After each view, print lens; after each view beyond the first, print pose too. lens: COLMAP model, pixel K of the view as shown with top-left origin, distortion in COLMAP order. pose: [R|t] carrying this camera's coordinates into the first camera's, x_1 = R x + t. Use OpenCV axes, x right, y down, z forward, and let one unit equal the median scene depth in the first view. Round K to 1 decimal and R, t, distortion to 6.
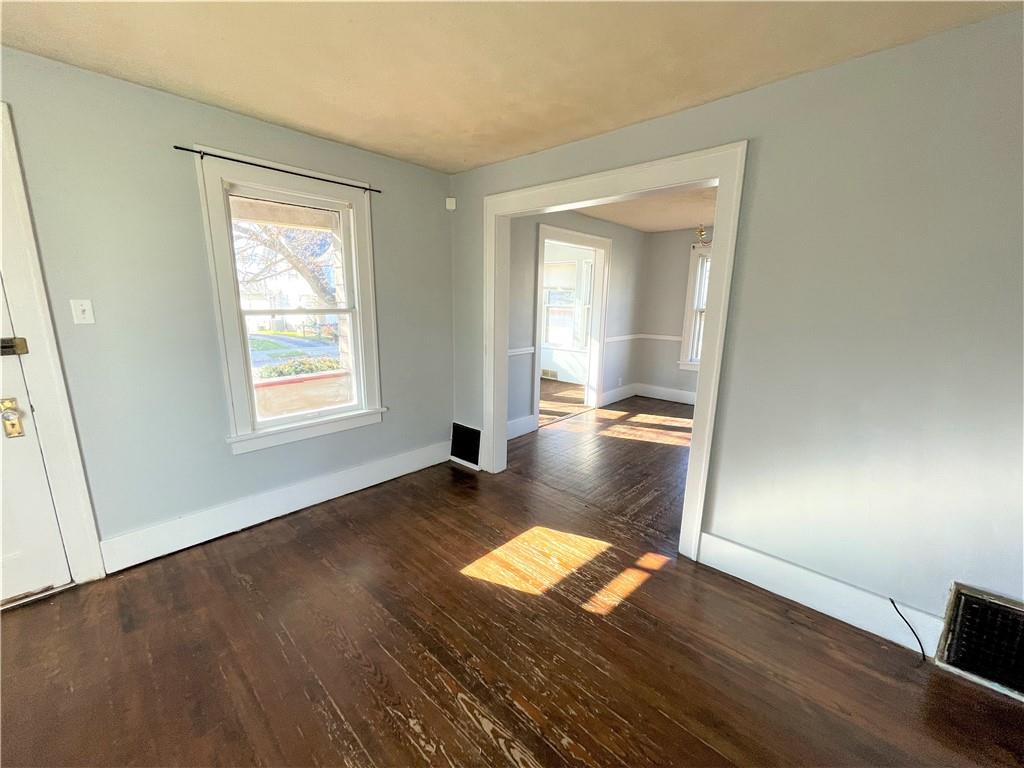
lens RADIAL K [[410.6, 0, 509.5], [0, 410.6, 390.7], [0, 0, 1]] dist [0.000002, 0.000161]
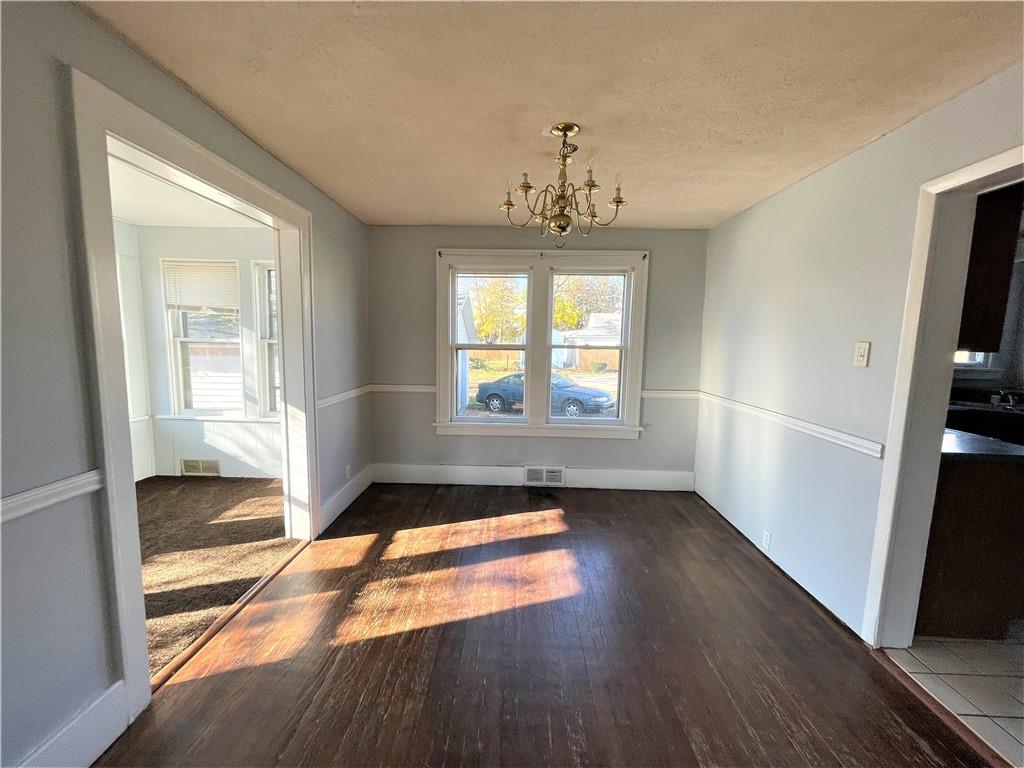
lens RADIAL K [[410.6, 0, 503.2], [0, 410.6, 387.5], [0, 0, 1]] dist [0.000002, 0.000161]
pose [[0.757139, -0.073889, 0.649062, 0.072619], [0.132017, 0.990389, -0.041253, -0.088392], [-0.639775, 0.116921, 0.759617, 0.429377]]
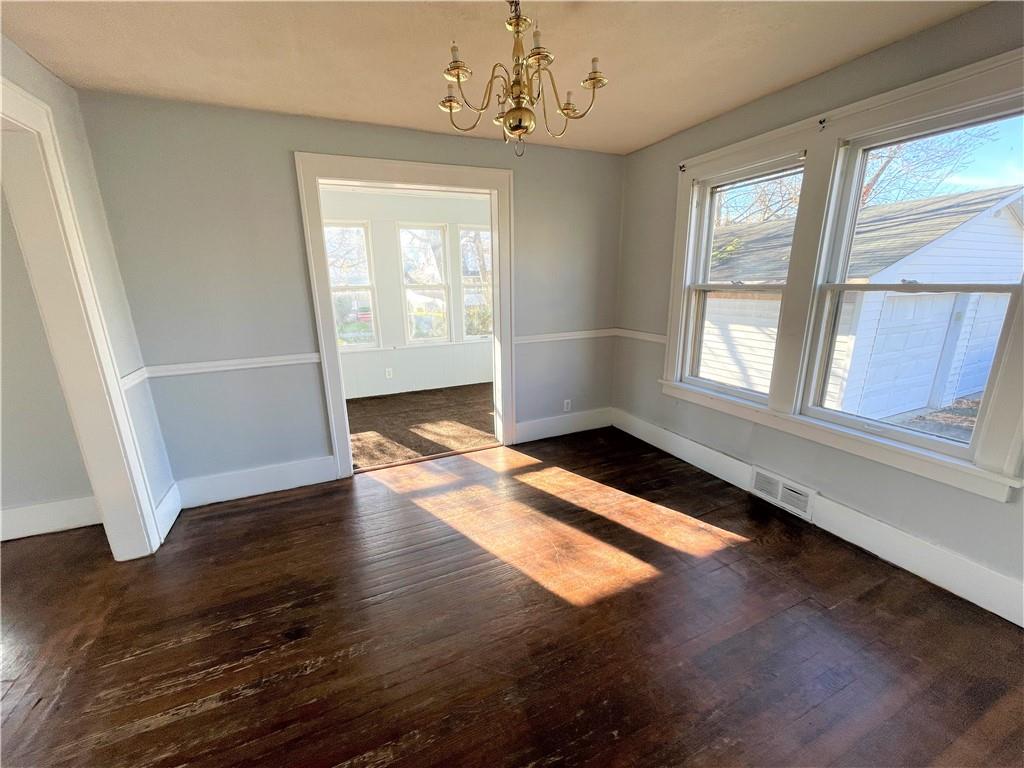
lens RADIAL K [[410.6, 0, 512.9], [0, 410.6, 386.0], [0, 0, 1]] dist [0.000002, 0.000161]
pose [[0.916010, 0.074413, -0.394192, 0.455966], [-0.058434, 0.996915, 0.052405, -0.081703], [0.396876, -0.024970, 0.917533, 0.402457]]
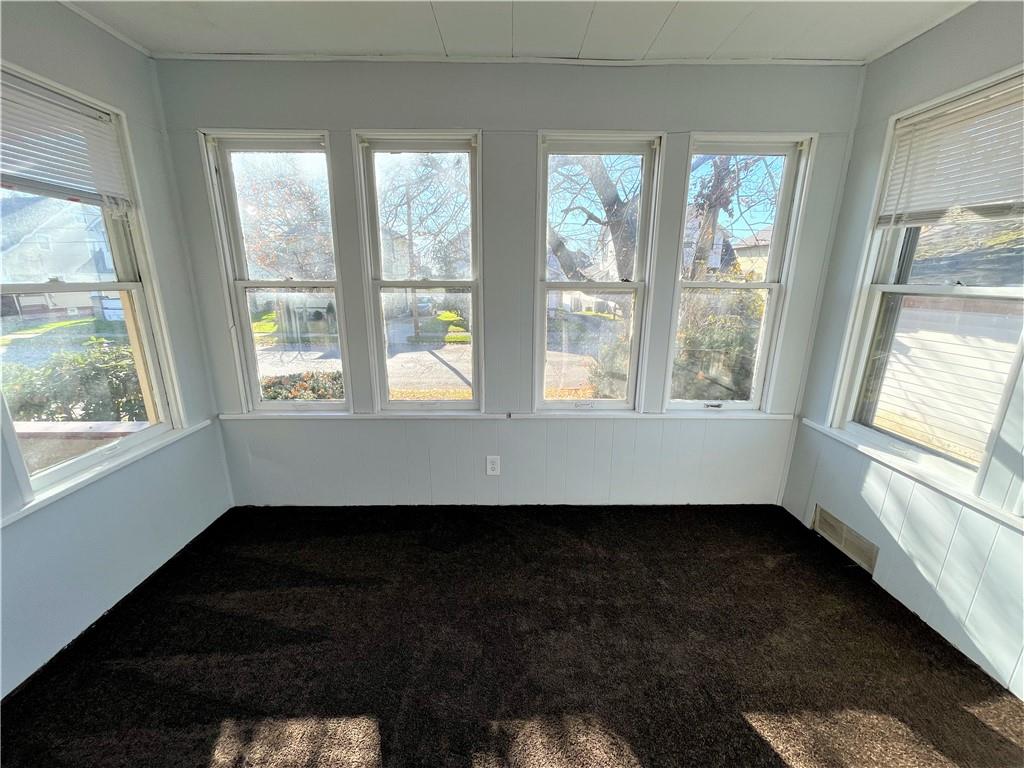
lens RADIAL K [[410.6, 0, 520.1], [0, 410.6, 383.8], [0, 0, 1]] dist [0.000002, 0.000161]
pose [[0.698721, 0.178924, -0.692659, 0.153225], [-0.163799, 0.982510, 0.088564, -0.168306], [0.696390, 0.051575, 0.715808, 0.826919]]
